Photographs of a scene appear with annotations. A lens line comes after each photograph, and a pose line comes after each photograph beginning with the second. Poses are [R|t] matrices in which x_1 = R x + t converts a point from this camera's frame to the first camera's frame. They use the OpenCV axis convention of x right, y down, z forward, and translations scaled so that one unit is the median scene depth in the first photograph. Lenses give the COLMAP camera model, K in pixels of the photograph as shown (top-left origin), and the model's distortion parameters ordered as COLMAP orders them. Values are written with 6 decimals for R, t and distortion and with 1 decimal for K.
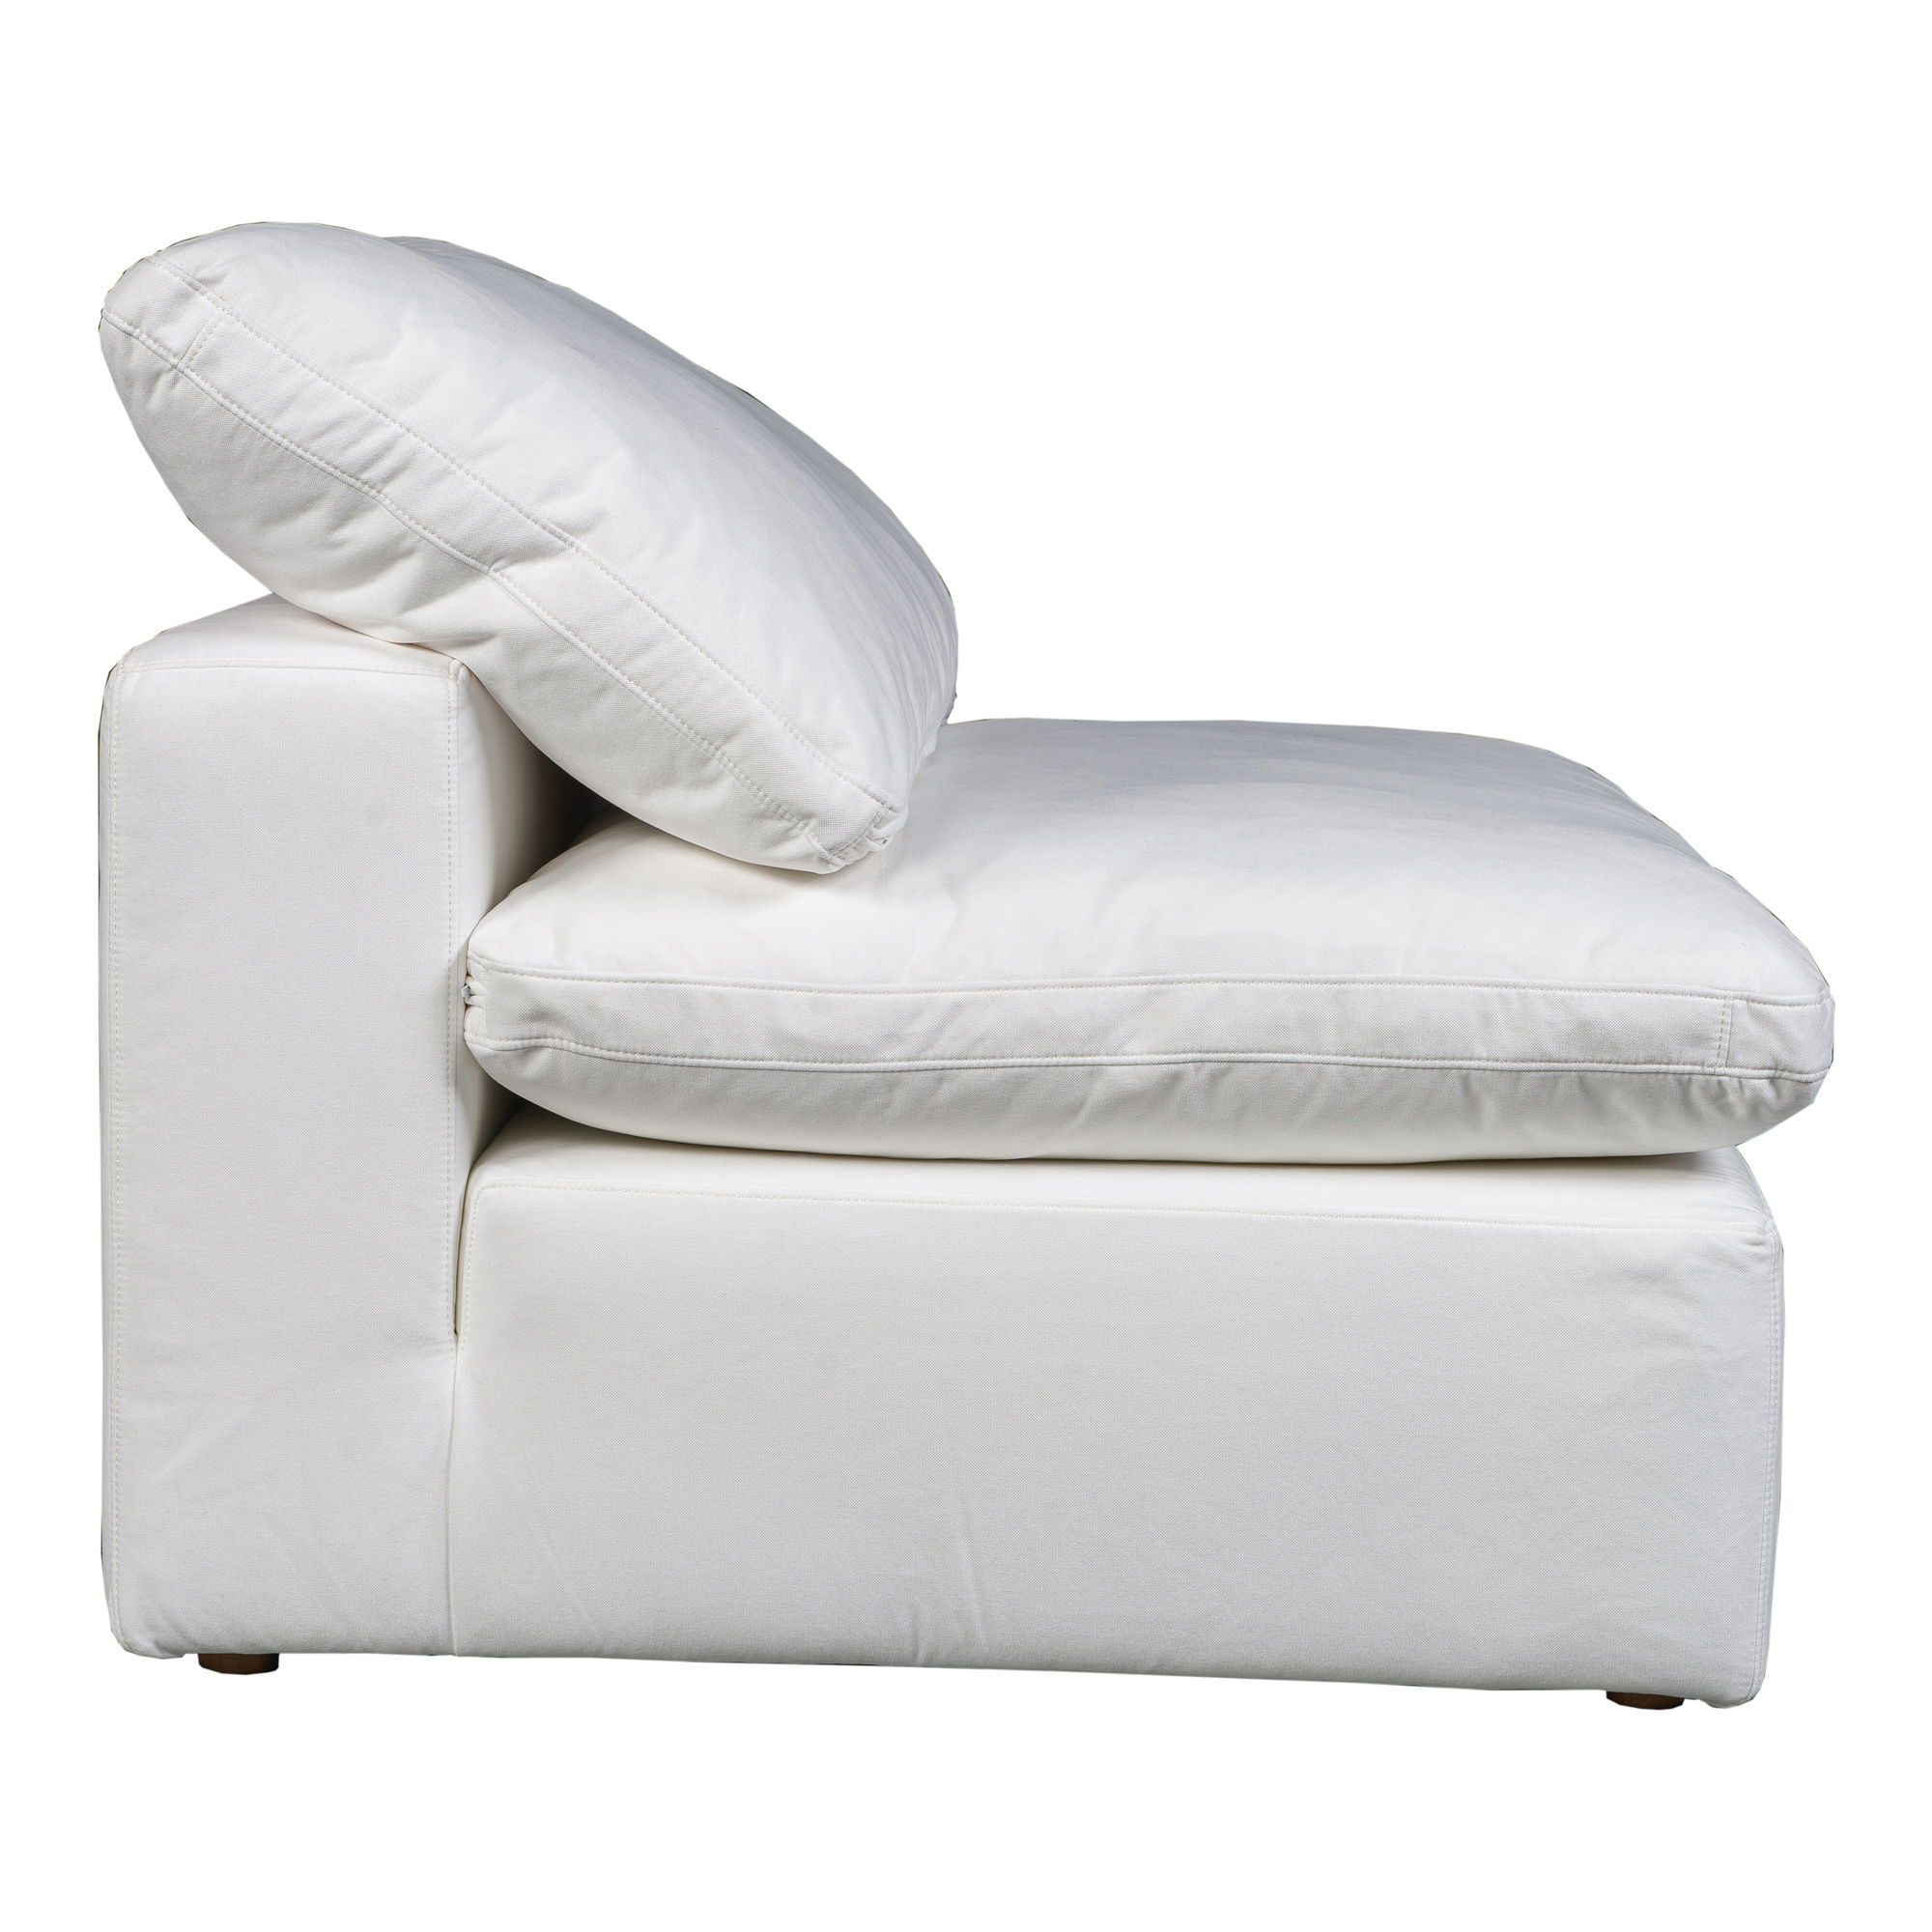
lens RADIAL K [[5424.2, 0, 966.0], [0, 5424.2, 966.0], [0, 0, 1]] dist [-0.031843, 0.322420]
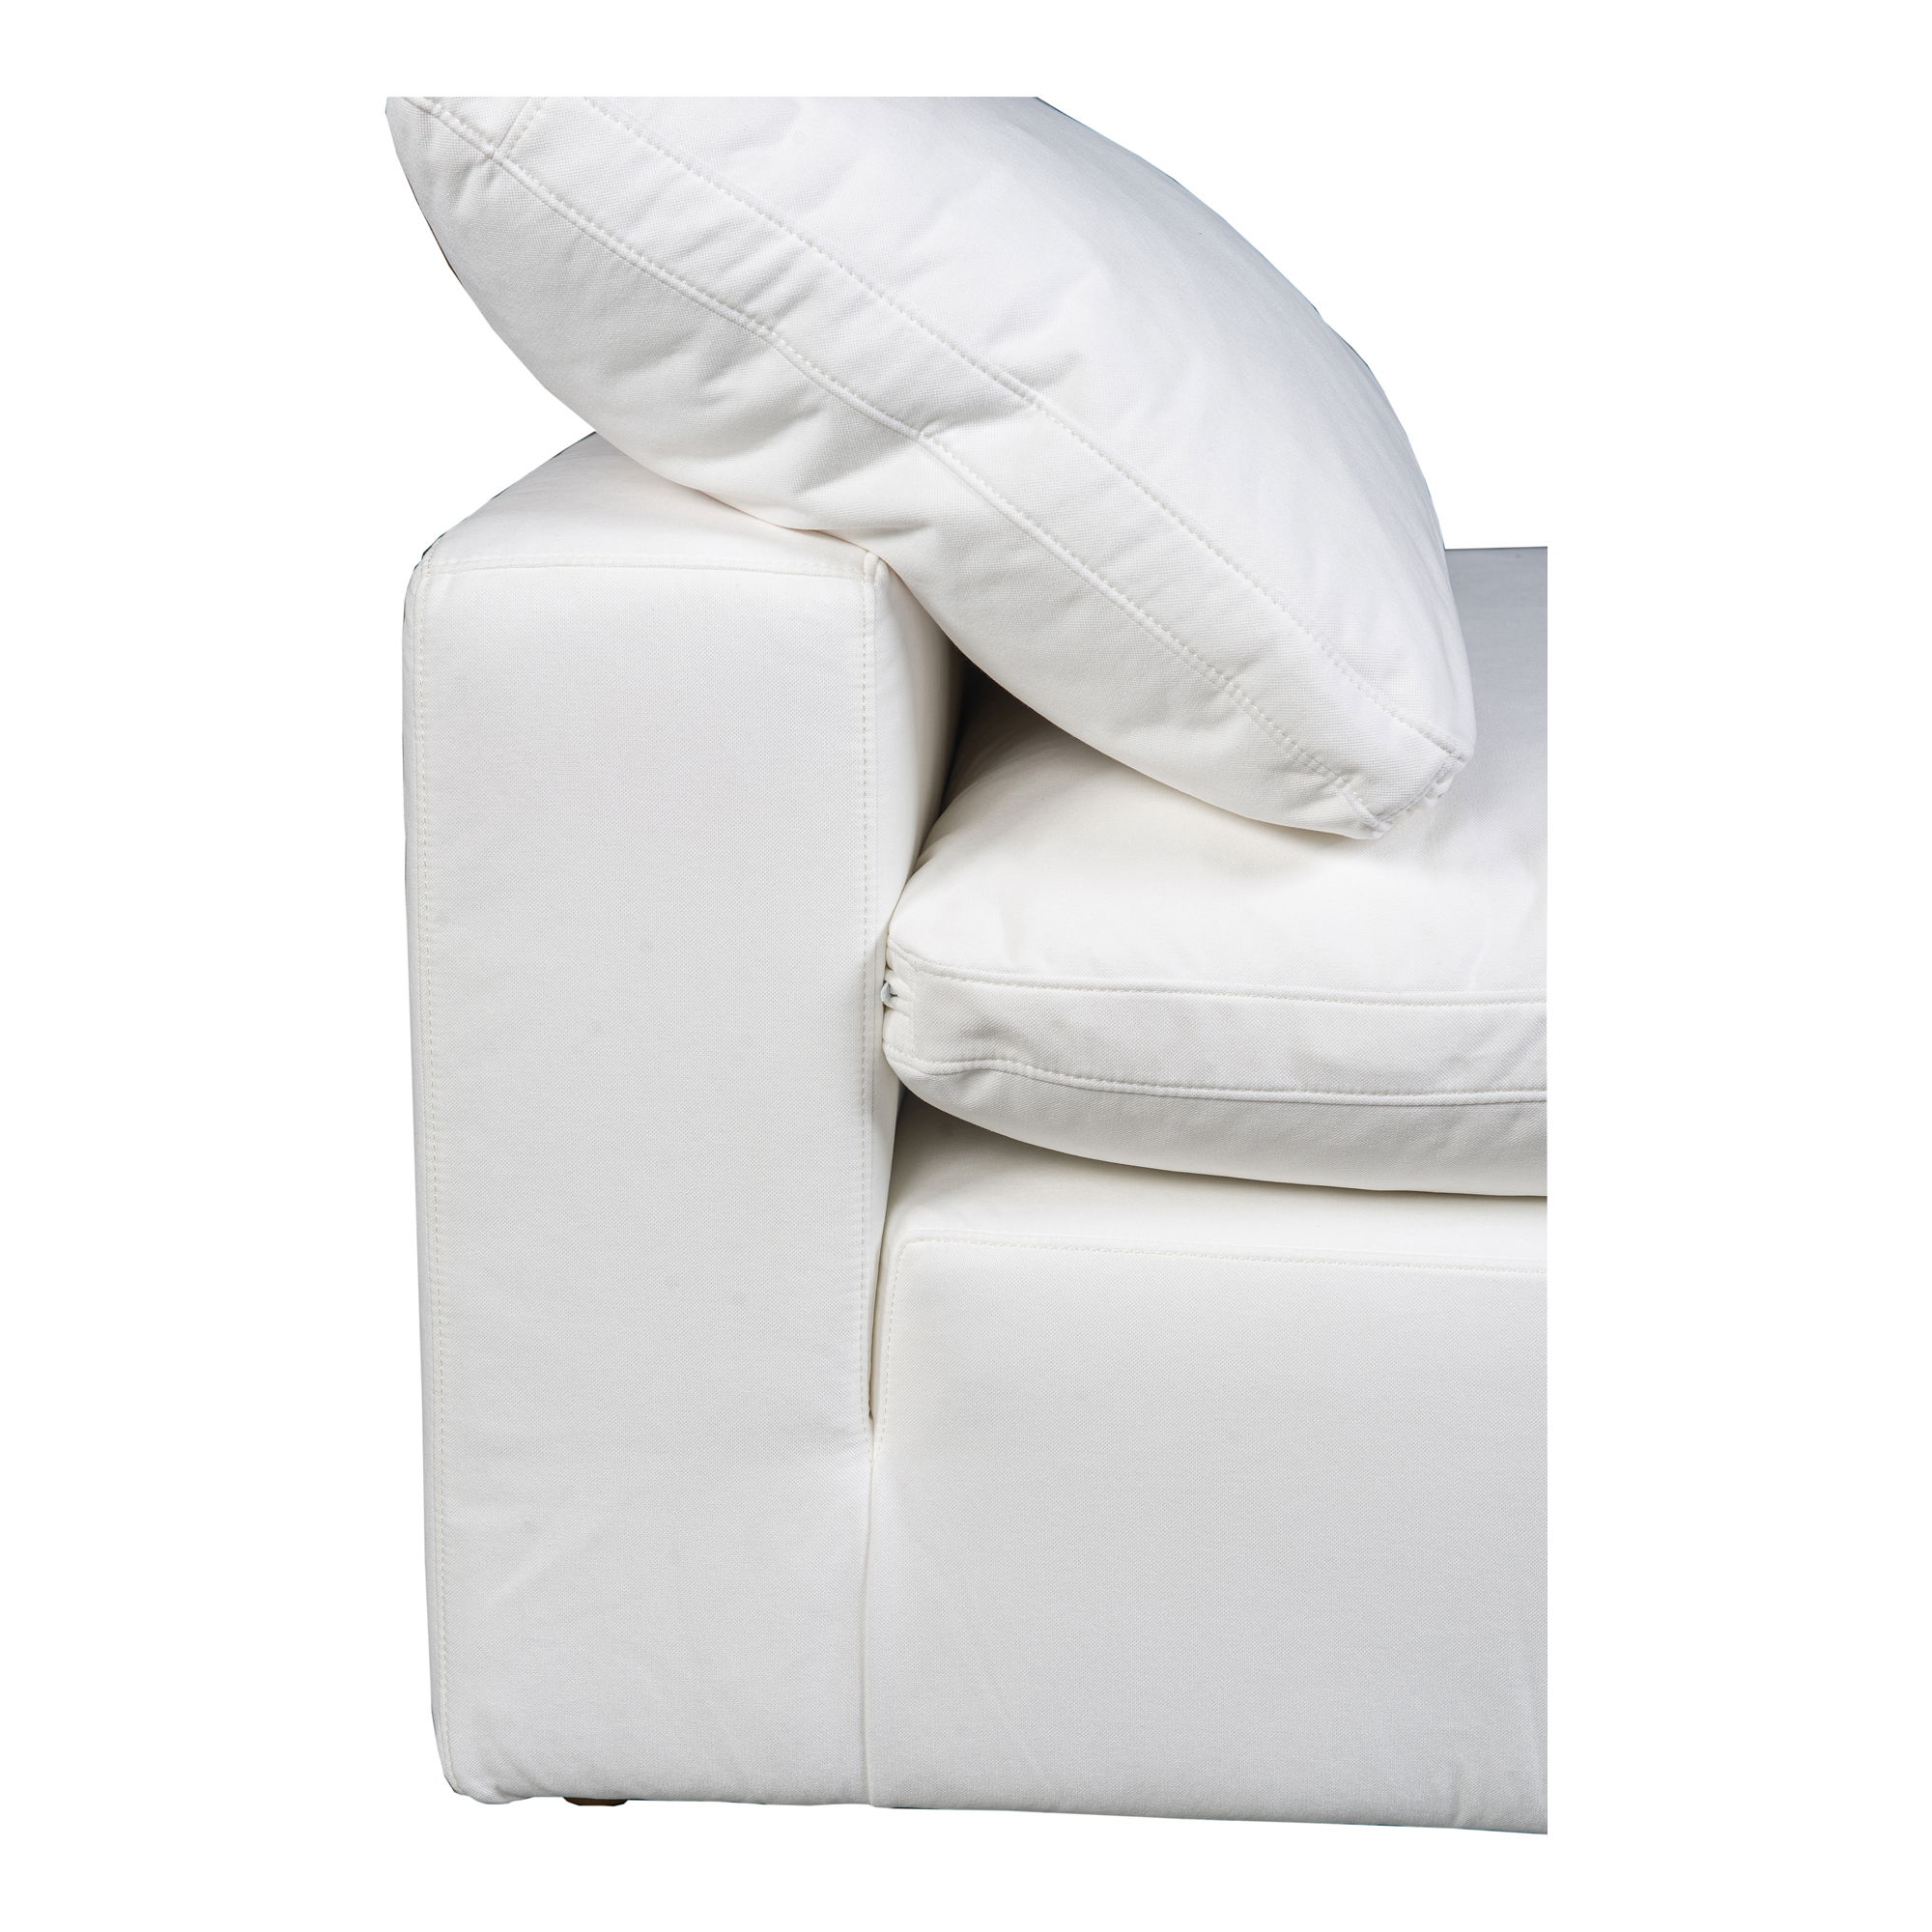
lens RADIAL K [[3729.7, 0, 932.5], [0, 3729.7, 1067.7], [0, 0, 1]] dist [-0.023779, 0.093557]
pose [[0.999416, 0.001930, -0.034129, -0.068463], [0.002624, 0.991126, 0.132903, -0.054972], [0.034082, -0.132915, 0.990541, 0.484547]]
